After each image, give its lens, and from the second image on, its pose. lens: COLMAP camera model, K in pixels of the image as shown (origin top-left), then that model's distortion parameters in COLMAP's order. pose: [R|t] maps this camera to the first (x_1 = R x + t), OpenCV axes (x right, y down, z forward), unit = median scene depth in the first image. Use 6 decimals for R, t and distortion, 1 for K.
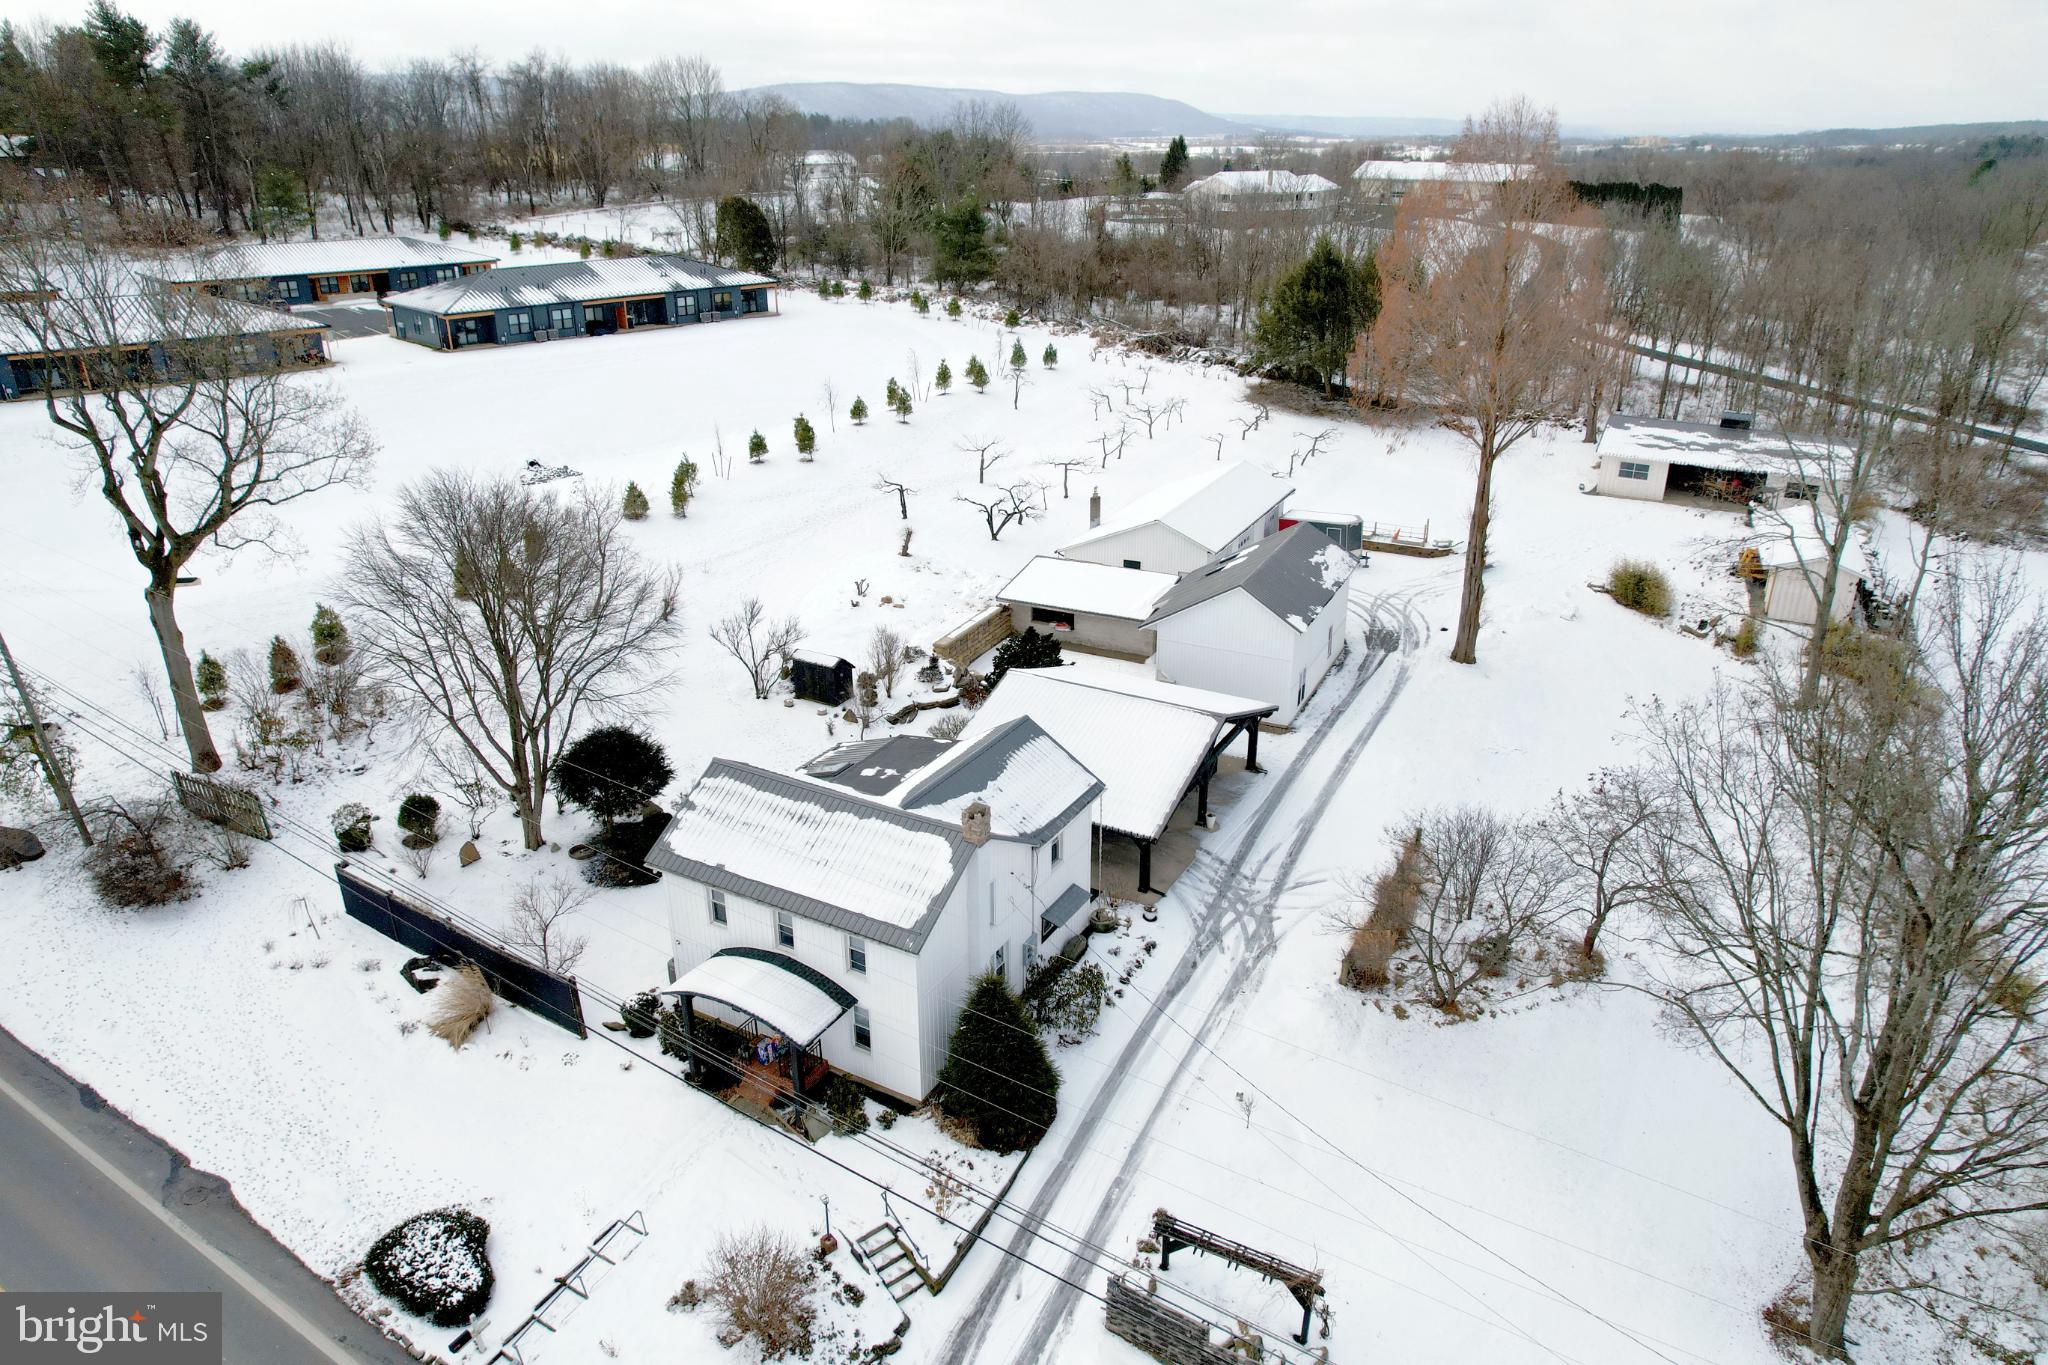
lens RADIAL K [[1310.4, 0, 1024.0], [0, 1310.4, 682.5], [0, 0, 1]] dist [-0.077716, 0.070220]
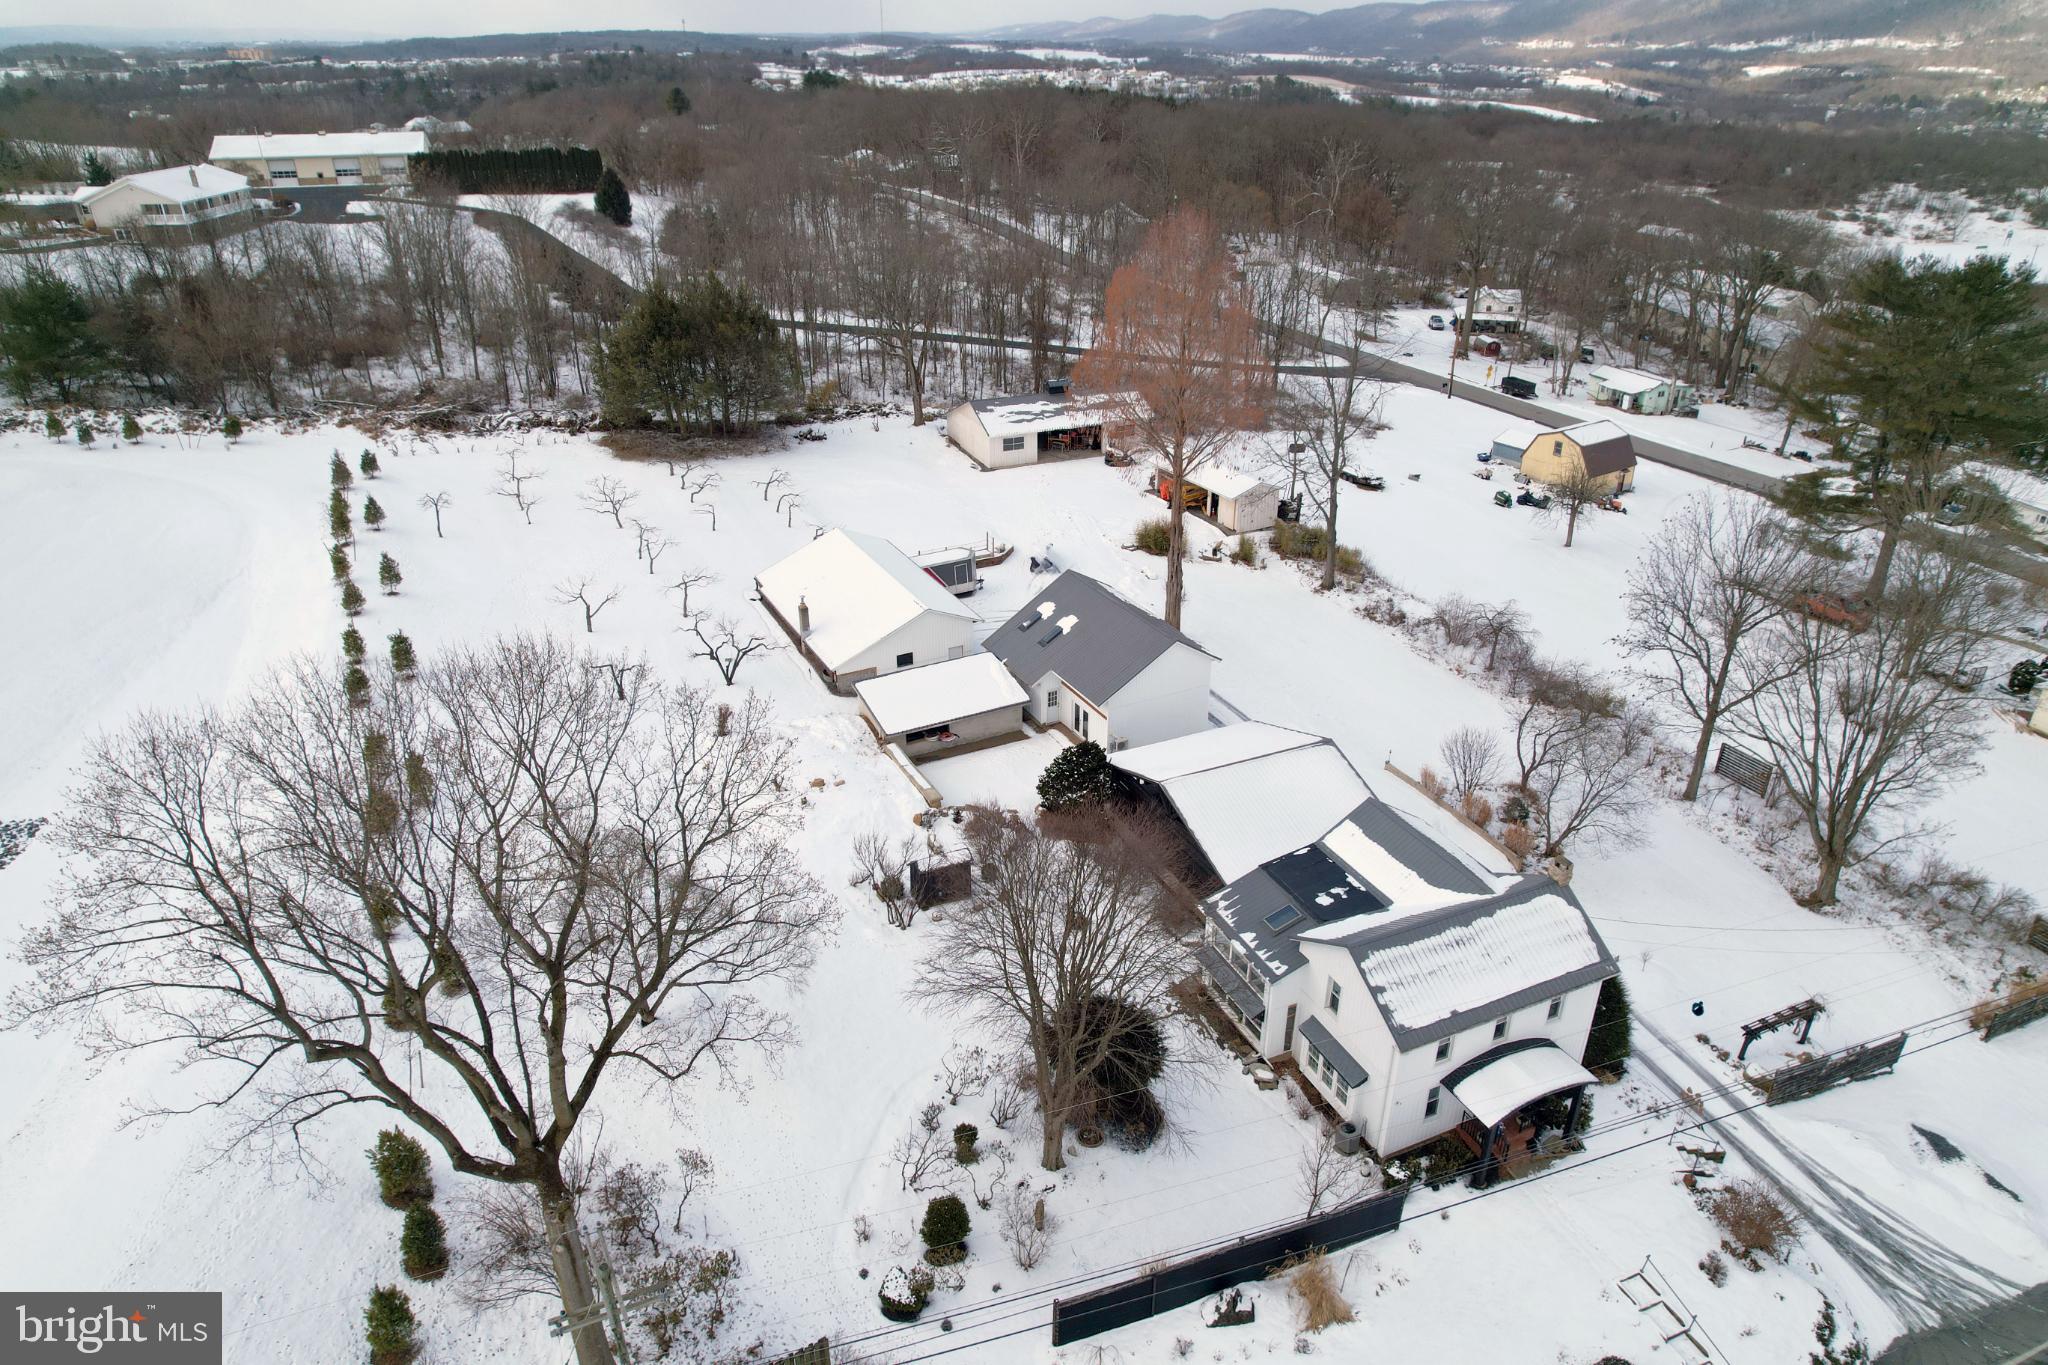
lens RADIAL K [[1310.4, 0, 1024.0], [0, 1310.4, 682.5], [0, 0, 1]] dist [-0.077716, 0.070220]
pose [[0.598572, -0.357450, 0.716896, -0.969275], [0.314800, 0.927888, 0.199811, -0.396166], [-0.736622, 0.106078, 0.667934, 0.388425]]
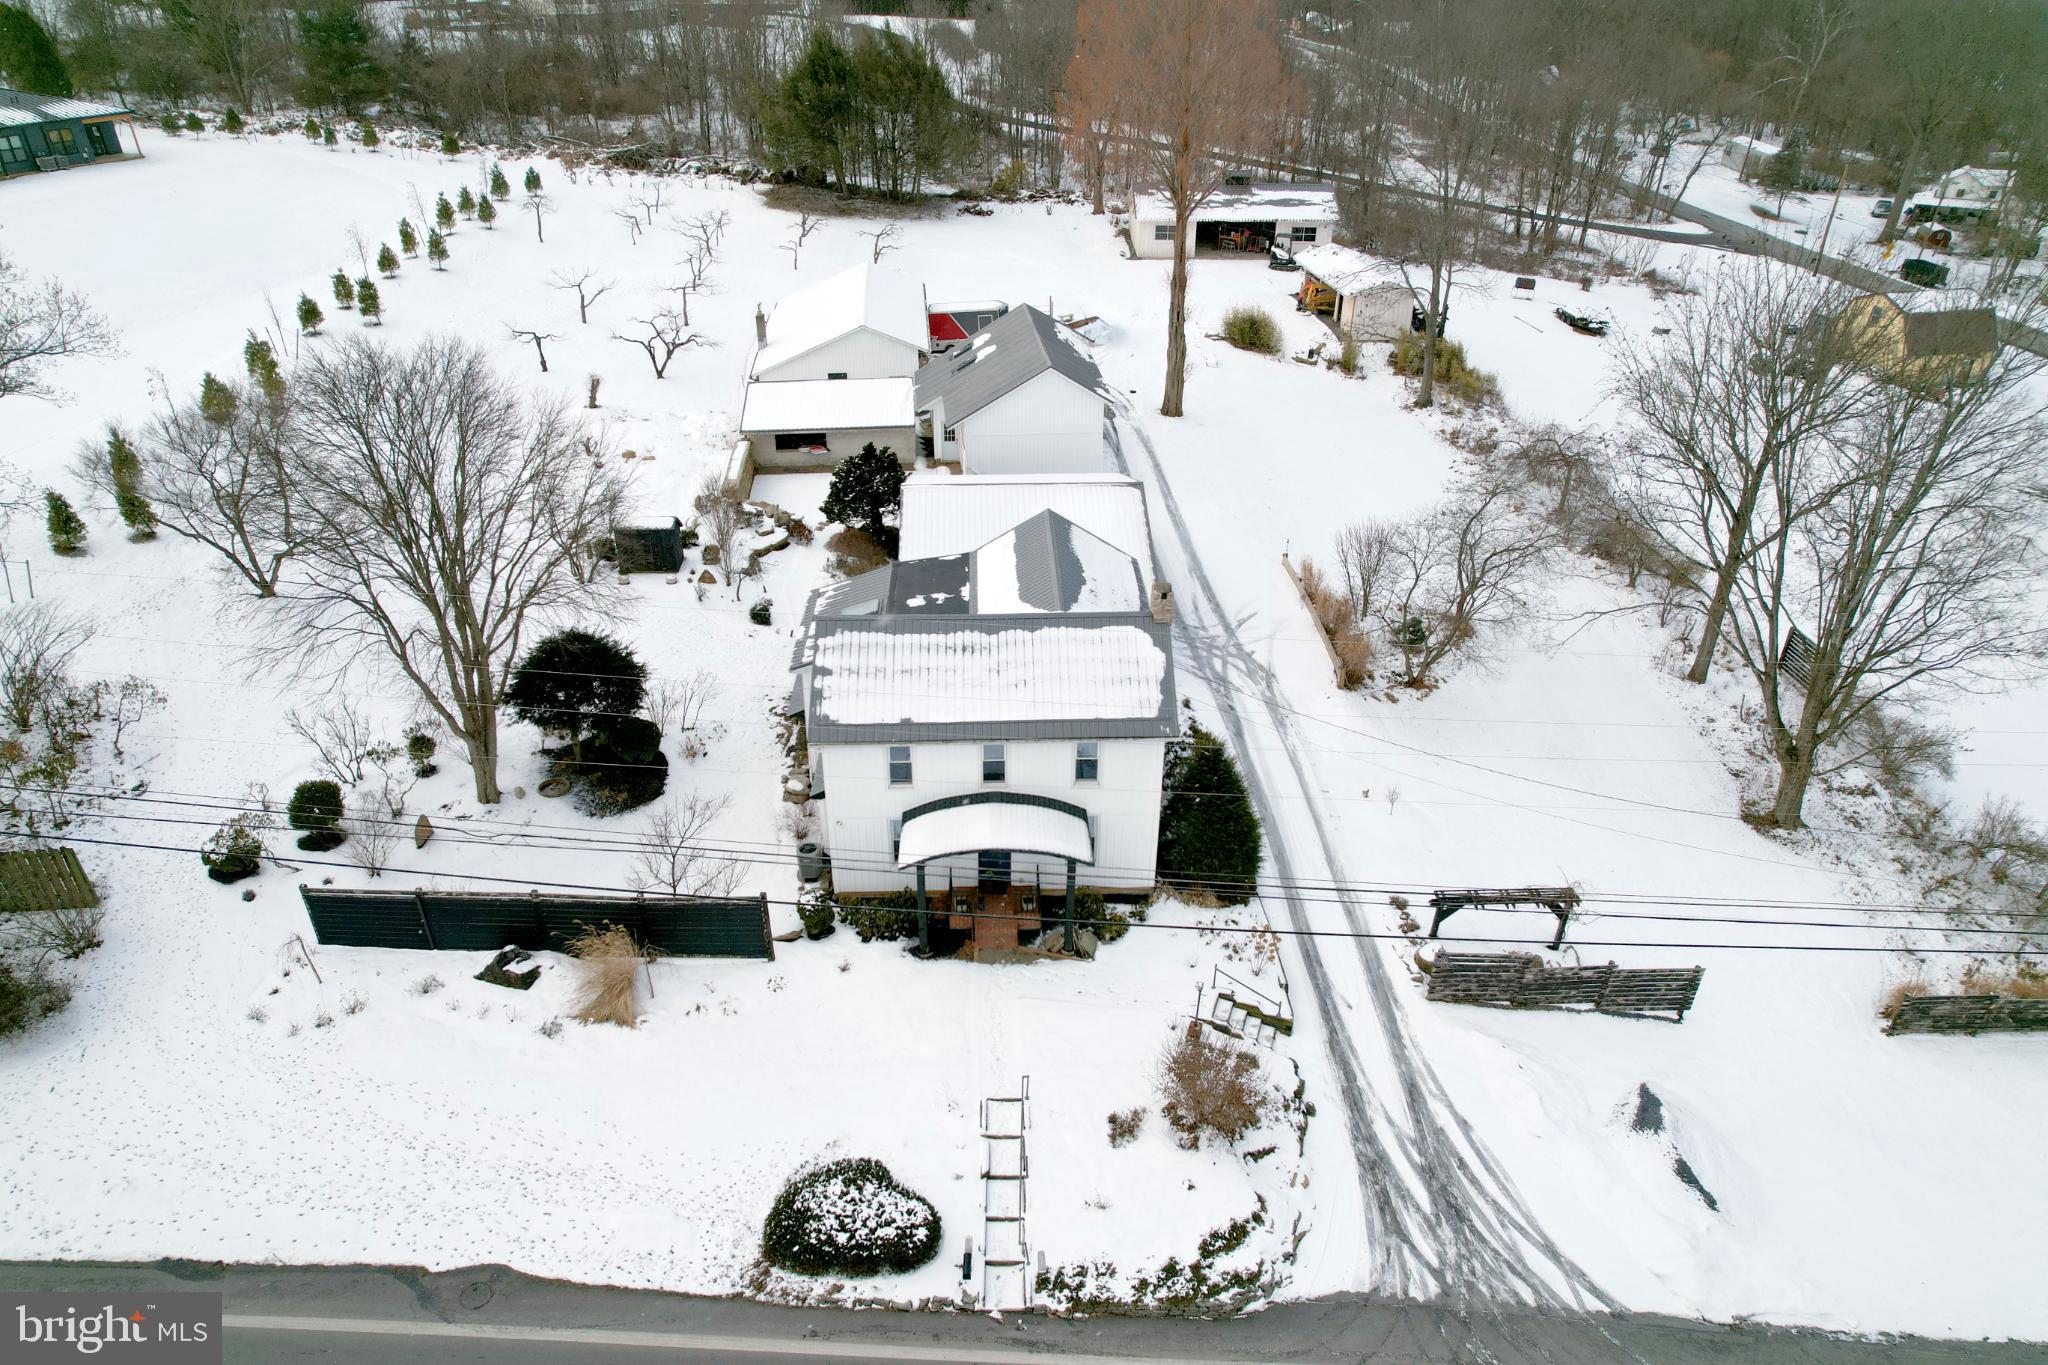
lens RADIAL K [[1310.4, 0, 1024.0], [0, 1310.4, 682.5], [0, 0, 1]] dist [-0.077716, 0.070220]
pose [[0.854393, -0.255735, 0.452341, -0.462578], [0.196290, 0.964852, 0.174730, -0.022703], [-0.481126, -0.060498, 0.874561, 0.134825]]
